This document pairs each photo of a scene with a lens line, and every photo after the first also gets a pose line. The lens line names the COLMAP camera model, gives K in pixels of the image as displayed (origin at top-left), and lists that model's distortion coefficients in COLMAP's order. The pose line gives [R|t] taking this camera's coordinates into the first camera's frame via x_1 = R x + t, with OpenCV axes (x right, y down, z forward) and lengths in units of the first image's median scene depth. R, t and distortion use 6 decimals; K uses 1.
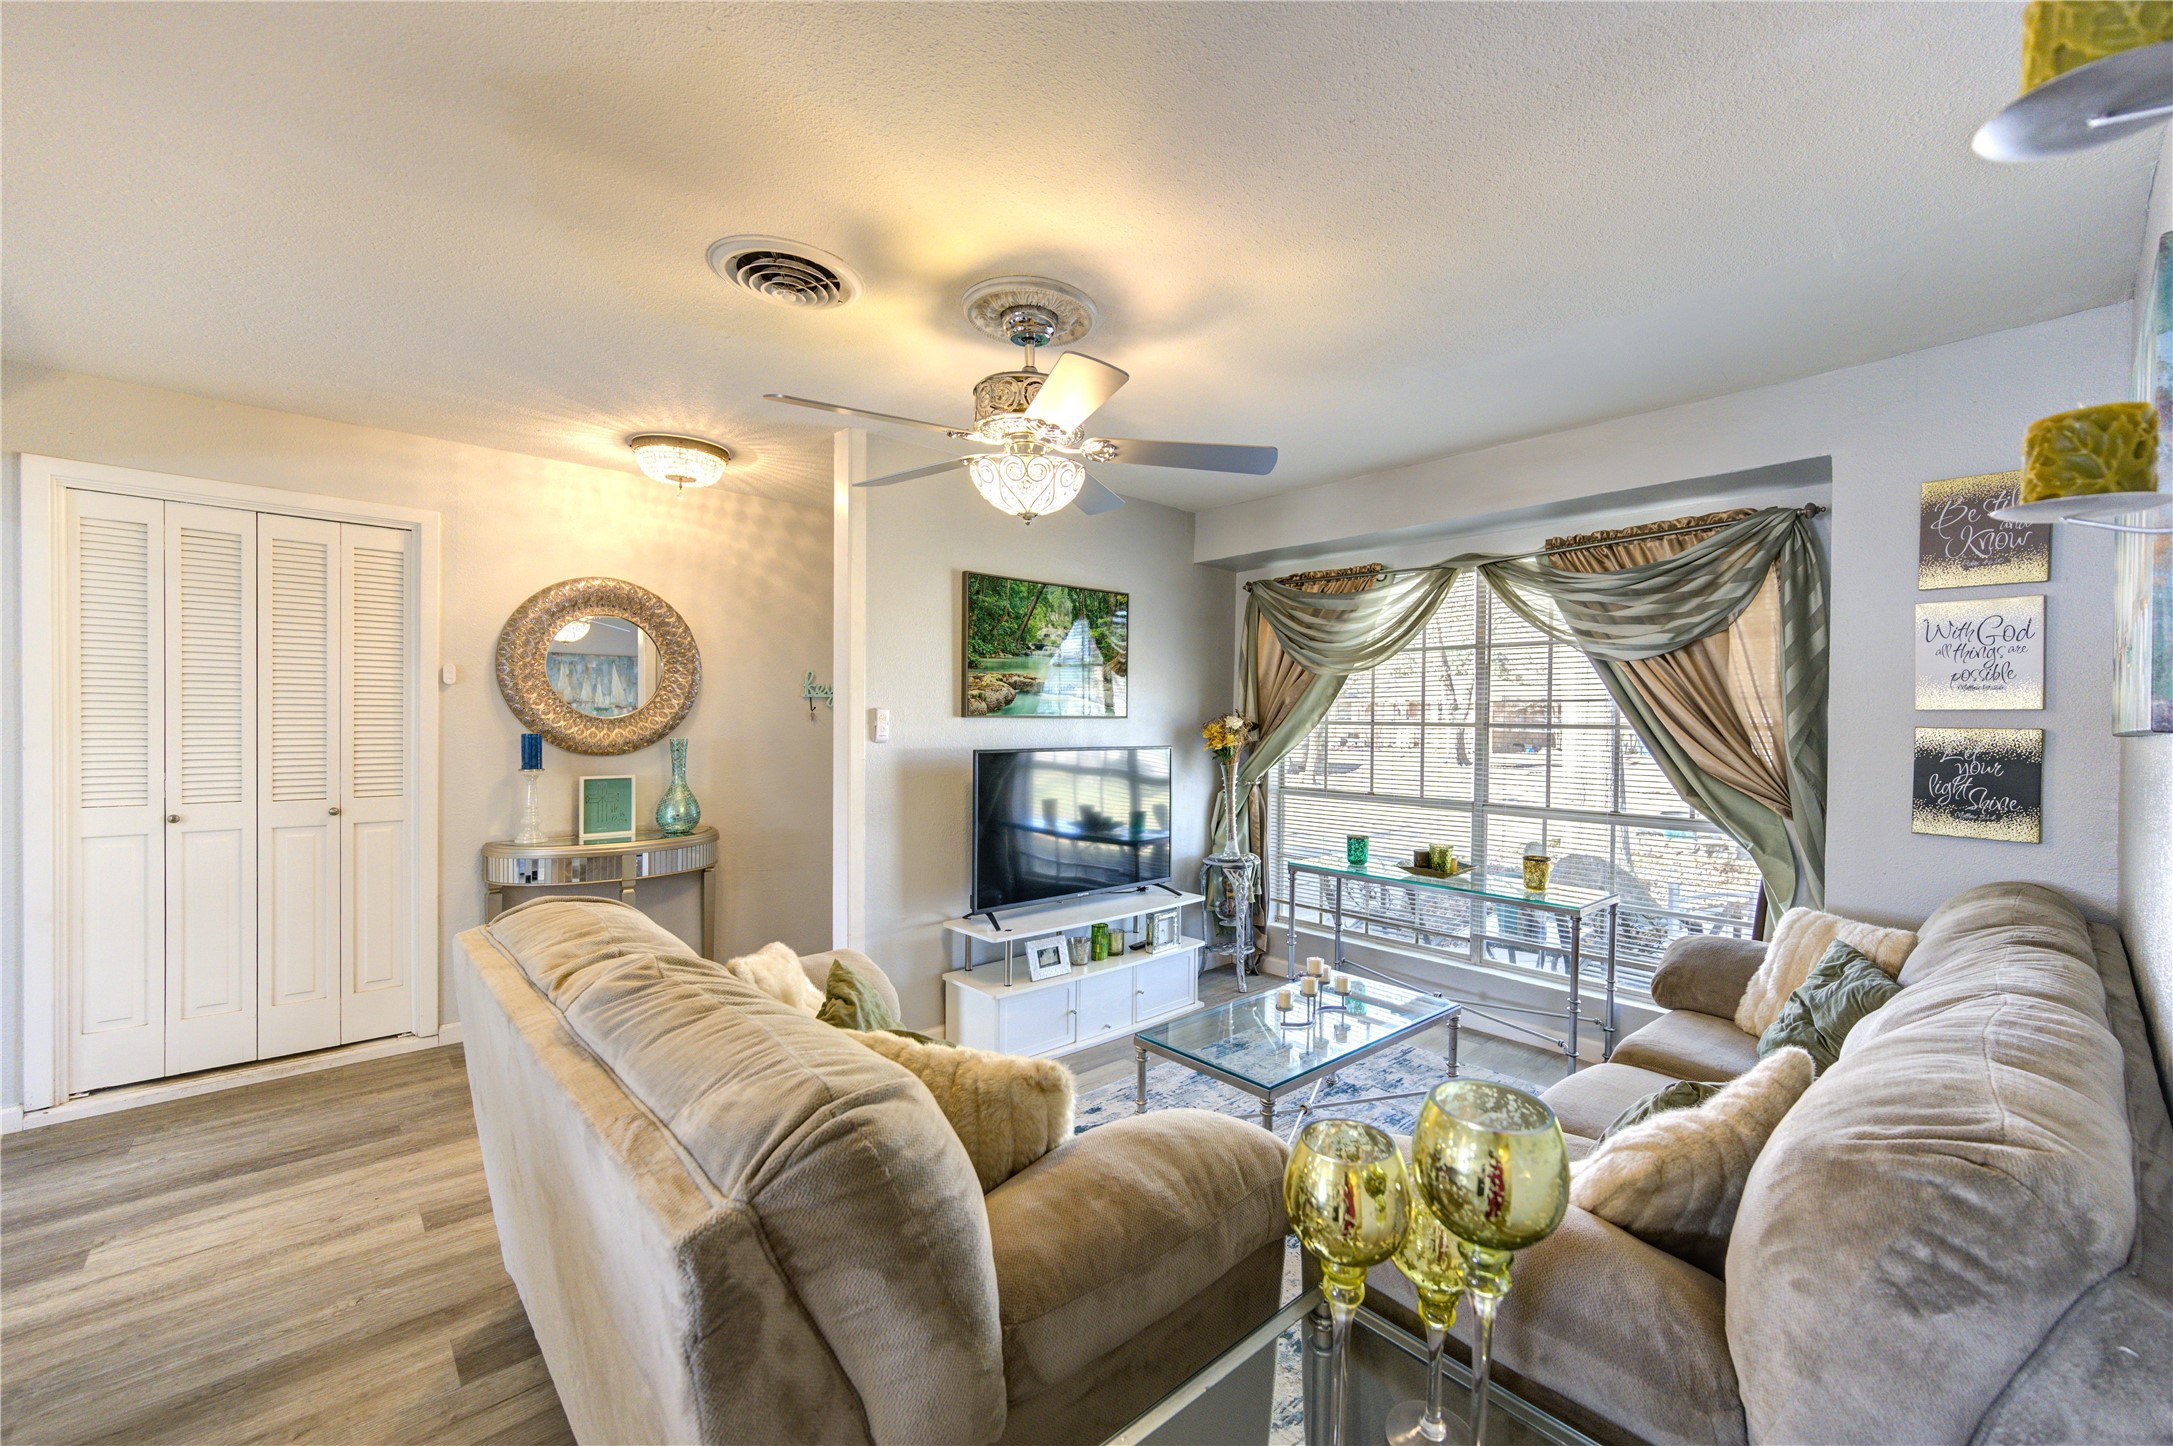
lens RADIAL K [[875.3, 0, 1142.0], [0, 875.3, 726.1], [0, 0, 1]] dist [0.001091, 0.000217]
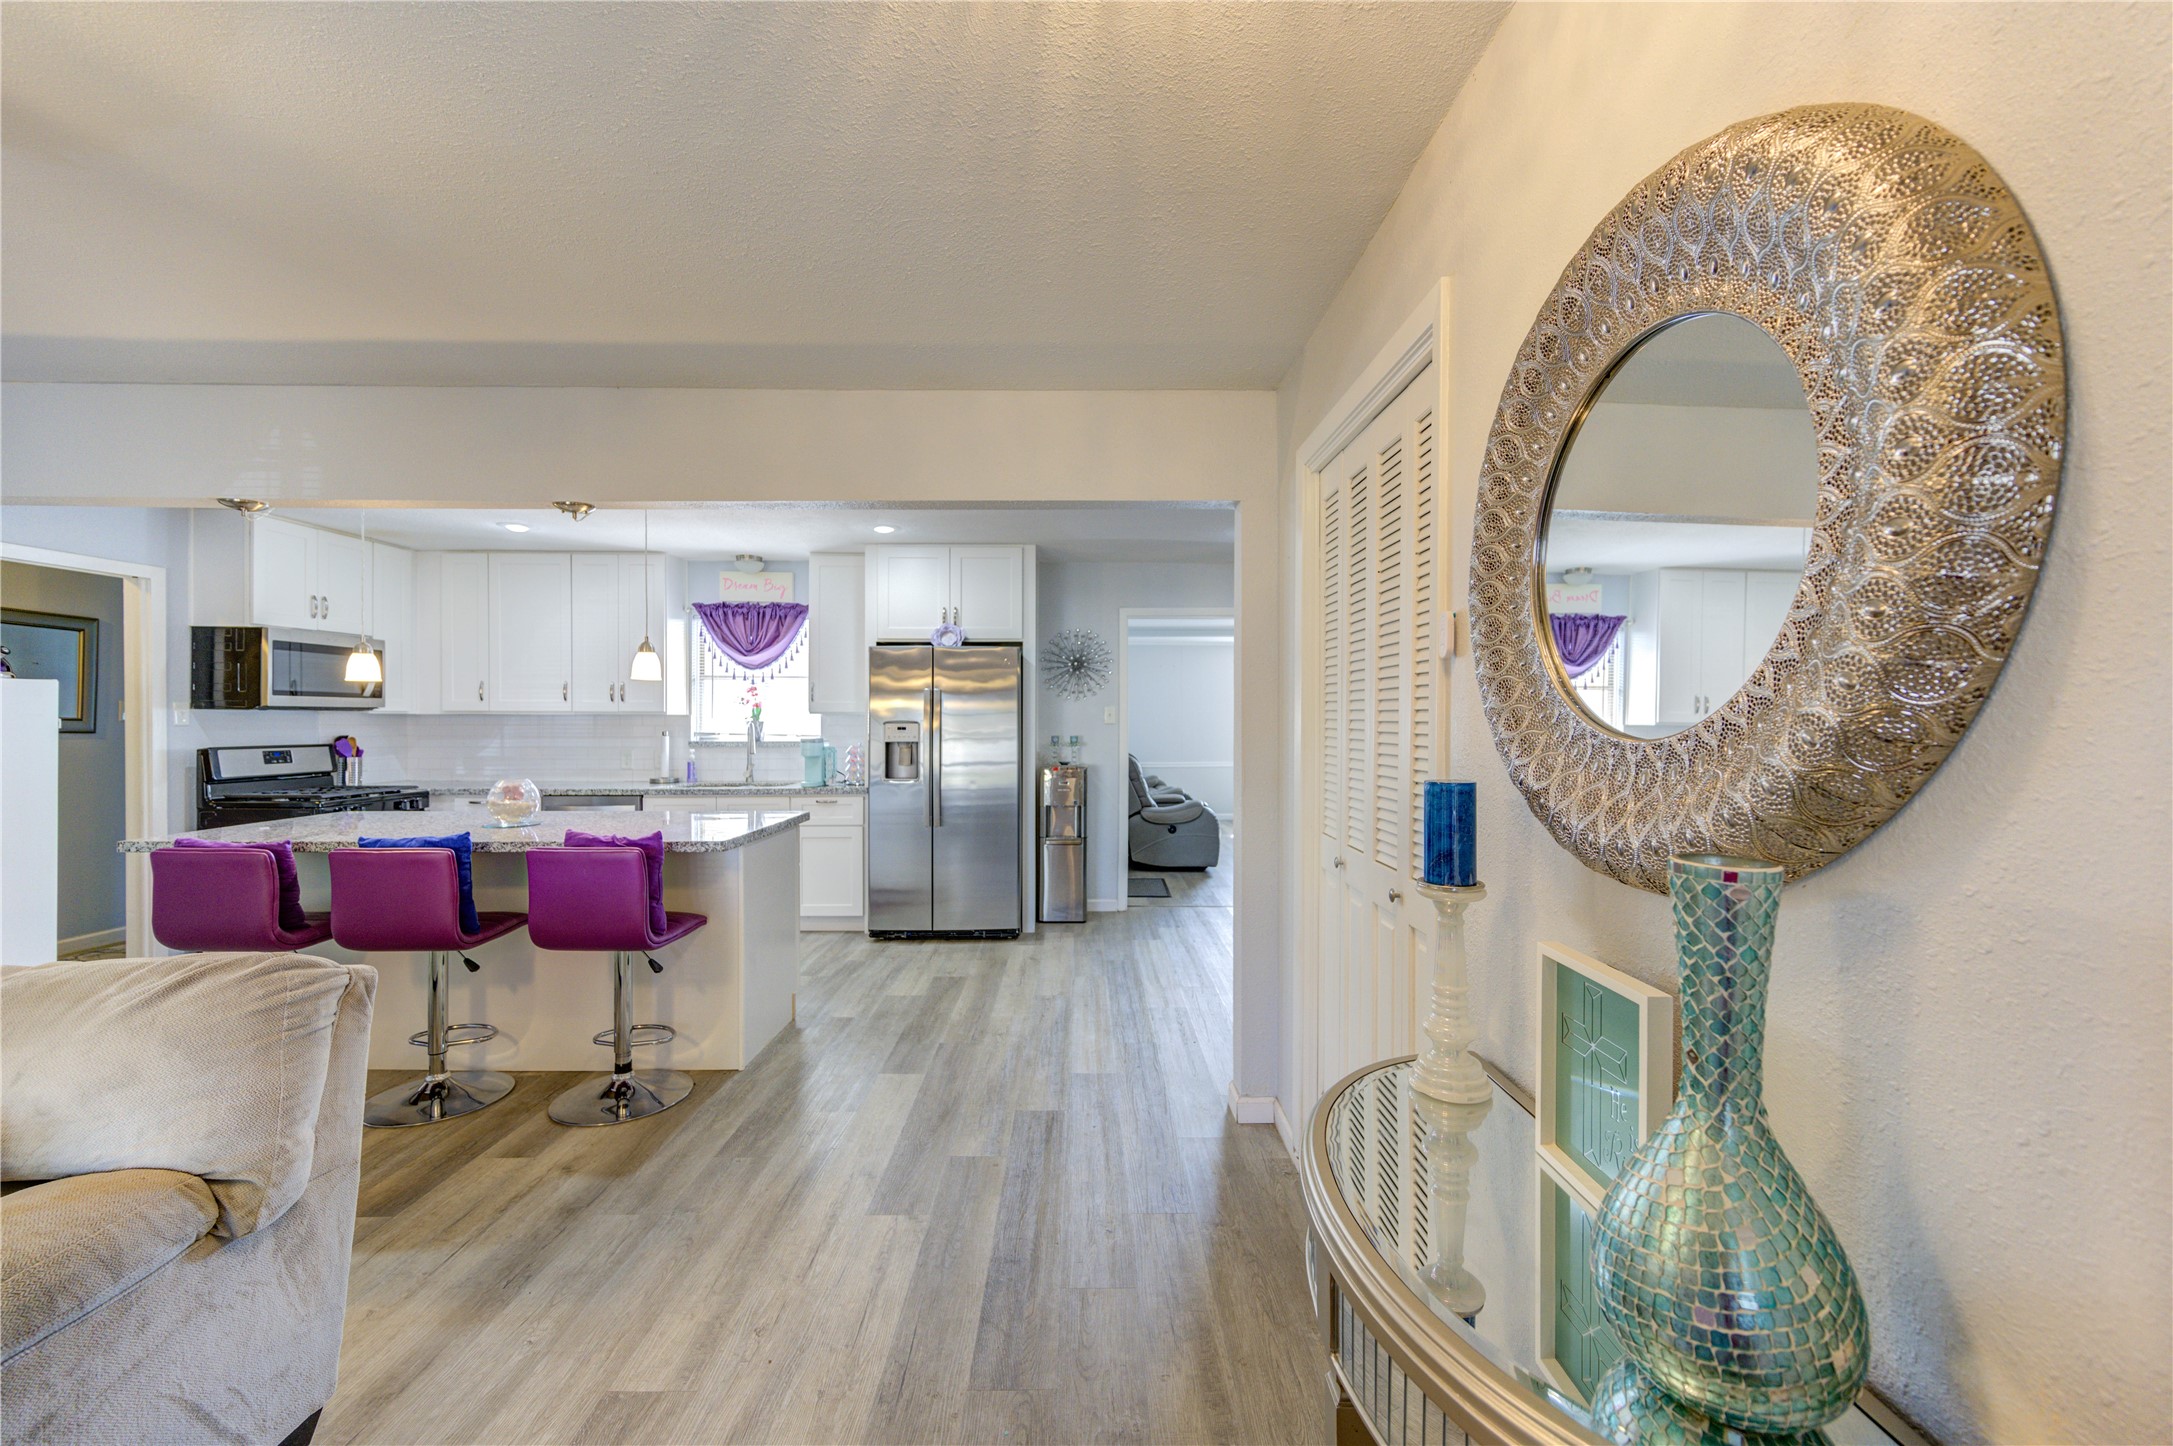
lens RADIAL K [[854.1, 0, 1091.9], [0, 854.1, 725.9], [0, 0, 1]] dist [0.005623, -0.000243]
pose [[-0.685315, -0.003331, -0.728239, -0.378272], [-0.013963, 0.999866, 0.008567, -0.015460], [0.728113, 0.016040, -0.685269, 1.235552]]
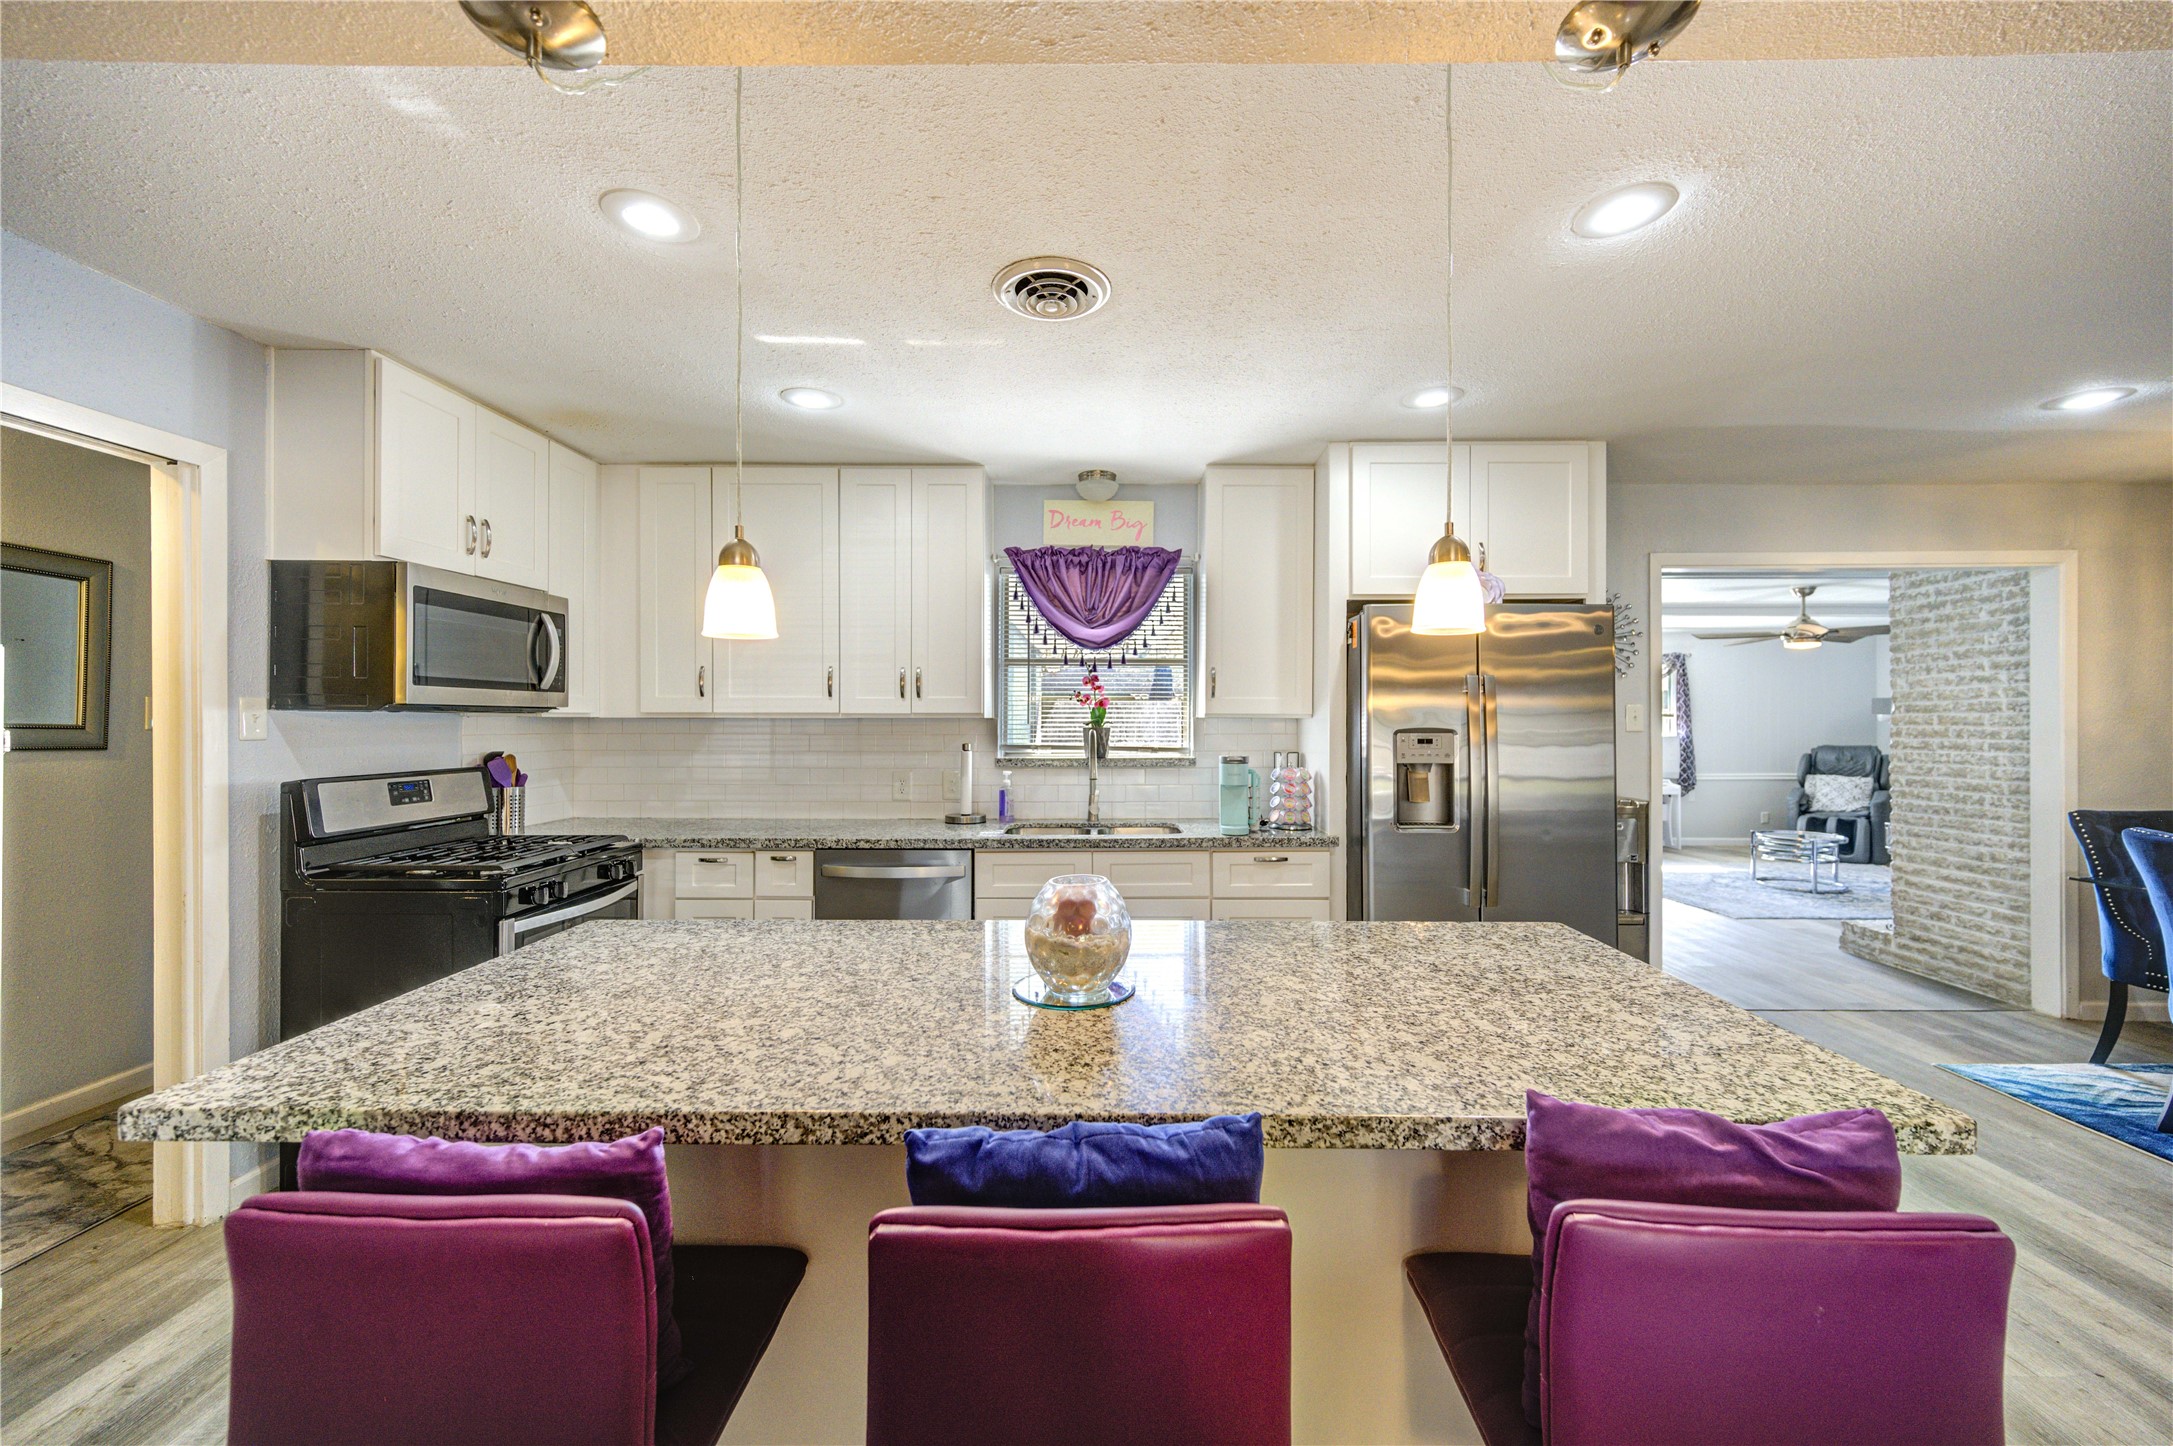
lens RADIAL K [[857.2, 0, 1101.3], [0, 857.2, 722.6], [0, 0, 1]] dist [0.005636, -0.000013]
pose [[-0.694686, -0.006611, -0.719283, -0.354770], [-0.012997, 0.999910, 0.003361, -0.011297], [0.719196, 0.011684, -0.694709, 0.324320]]
